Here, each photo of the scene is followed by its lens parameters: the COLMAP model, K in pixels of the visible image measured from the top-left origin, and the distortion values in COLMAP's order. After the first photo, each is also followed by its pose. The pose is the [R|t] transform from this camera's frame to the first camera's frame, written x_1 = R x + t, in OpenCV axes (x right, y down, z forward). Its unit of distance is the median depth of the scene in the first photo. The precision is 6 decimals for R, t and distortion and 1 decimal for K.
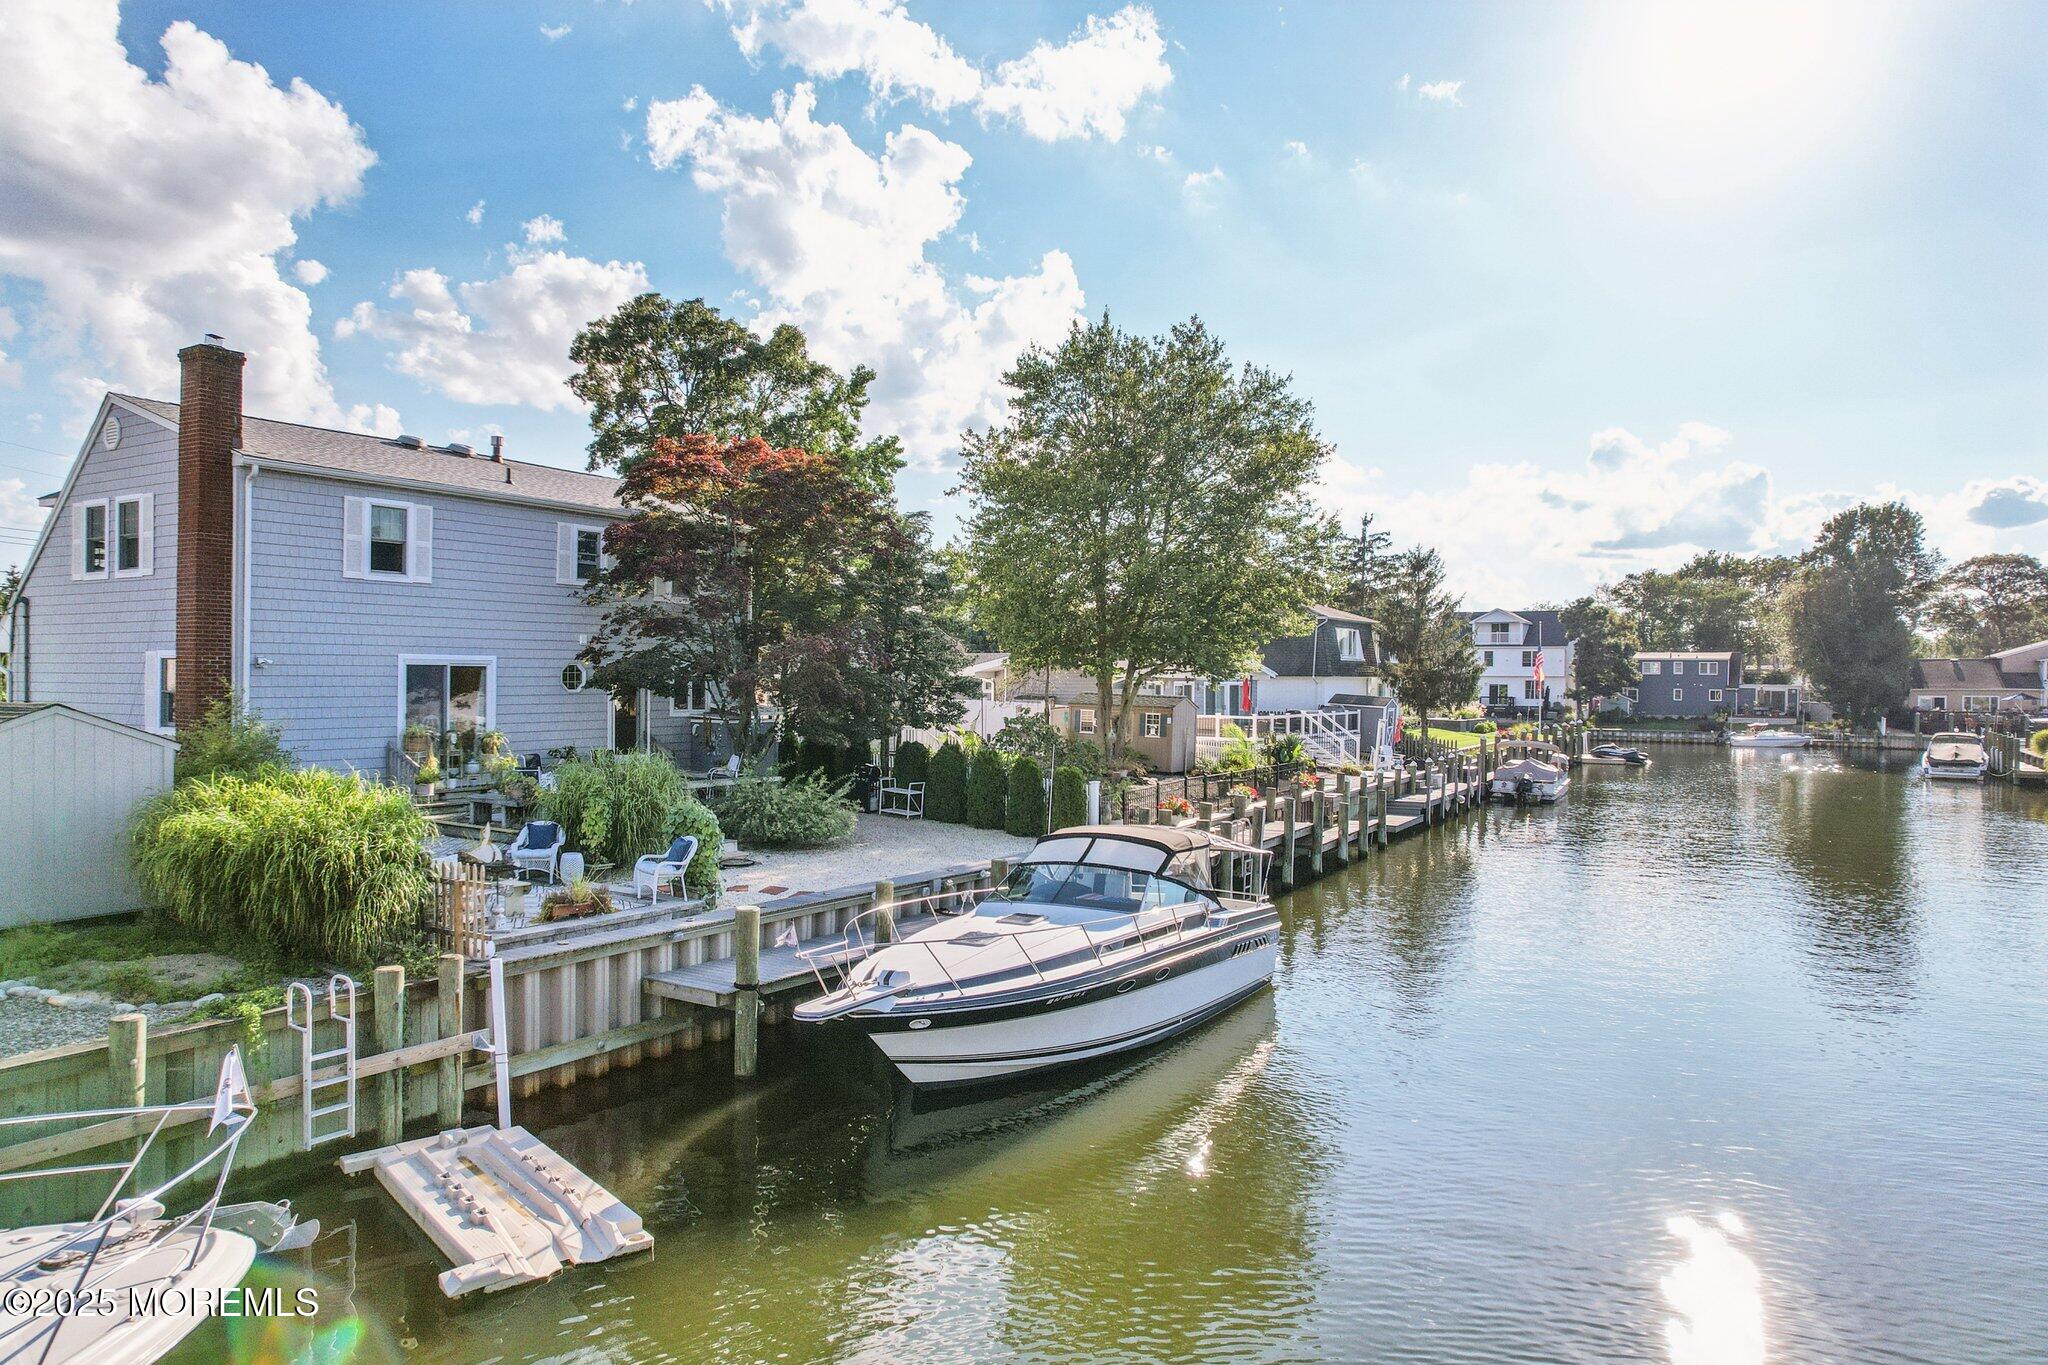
lens RADIAL K [[1302.3, 0, 1050.9], [0, 1302.3, 674.0], [0, 0, 1]] dist [-0.034915, 0.004776]
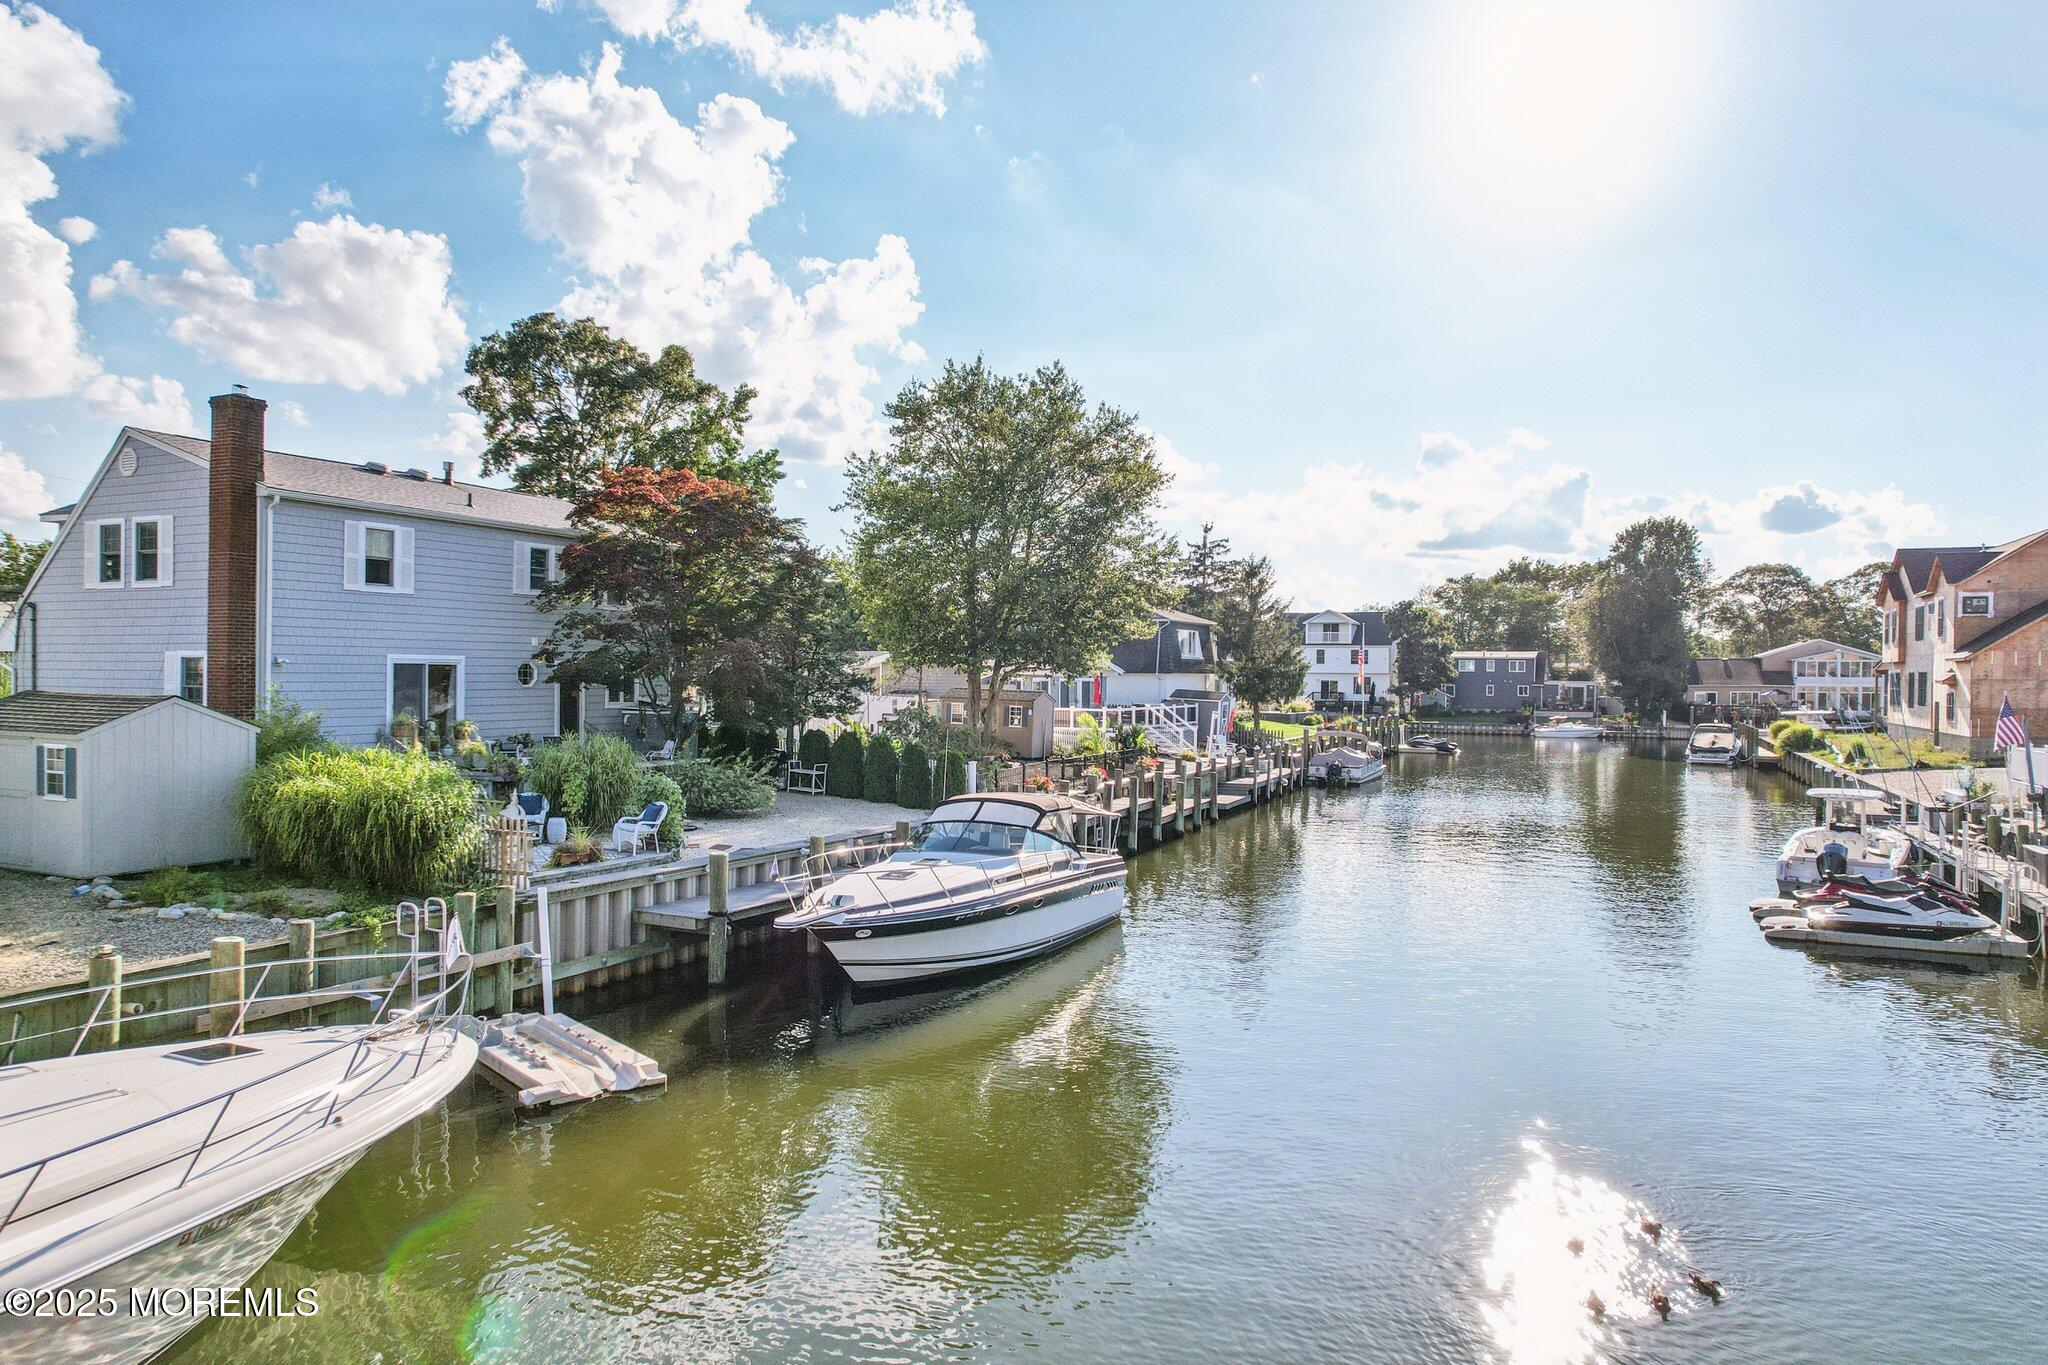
lens RADIAL K [[1302.3, 0, 1050.9], [0, 1302.3, 674.0], [0, 0, 1]] dist [-0.034915, 0.004776]
pose [[0.993371, 0.001907, 0.114940, -0.022863], [-0.002303, 0.999992, 0.003315, -0.001620], [-0.114933, -0.003557, 0.993367, -0.137528]]
